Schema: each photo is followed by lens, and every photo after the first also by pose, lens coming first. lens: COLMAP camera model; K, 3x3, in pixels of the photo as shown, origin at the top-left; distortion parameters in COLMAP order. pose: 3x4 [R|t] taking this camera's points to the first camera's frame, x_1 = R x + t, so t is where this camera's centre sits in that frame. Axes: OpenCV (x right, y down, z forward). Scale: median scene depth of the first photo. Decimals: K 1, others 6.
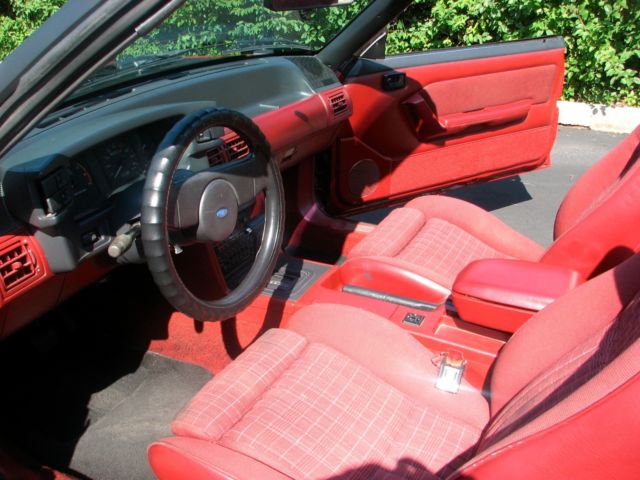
lens RADIAL K [[693.1, 0, 319.5], [0, 693.1, 246.7], [0, 0, 1]] dist [-0.143979, 0.000000]
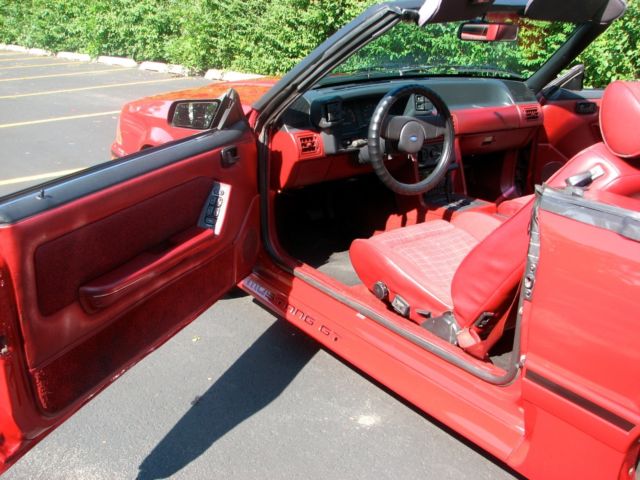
lens RADIAL K [[693.1, 0, 319.4], [0, 693.1, 235.2], [0, 0, 1]] dist [-0.143979, 0.000000]
pose [[0.897812, 0.161390, -0.409741, 0.318033], [-0.197490, 0.979175, -0.047054, 0.250054], [0.393614, 0.123165, 0.910988, -0.574089]]
